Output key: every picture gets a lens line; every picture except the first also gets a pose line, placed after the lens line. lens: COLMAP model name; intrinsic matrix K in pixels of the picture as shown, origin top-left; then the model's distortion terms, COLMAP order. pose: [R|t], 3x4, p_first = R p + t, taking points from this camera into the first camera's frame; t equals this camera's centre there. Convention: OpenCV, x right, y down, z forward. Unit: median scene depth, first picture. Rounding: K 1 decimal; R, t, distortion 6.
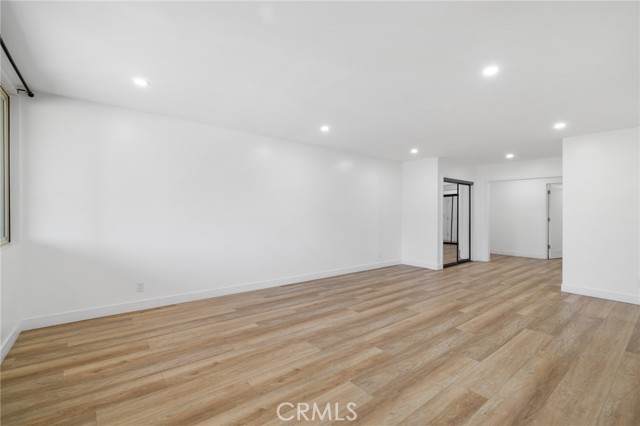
lens RADIAL K [[271.0, 0, 320.0], [0, 271.0, 213.0], [0, 0, 1]] dist [0.000836, 0.000026]
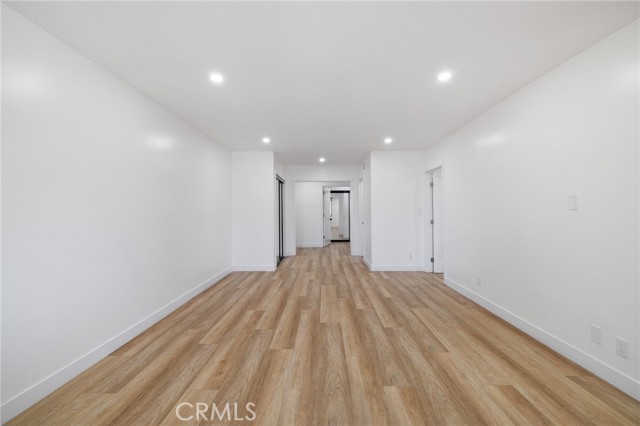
lens RADIAL K [[280.5, 0, 304.0], [0, 280.5, 208.9], [0, 0, 1]] dist [0.001924, 0.000377]
pose [[0.654556, -0.004932, 0.755998, -0.422533], [0.009109, 0.999958, -0.001363, -0.005602], [-0.755959, 0.007779, 0.654573, 0.507076]]
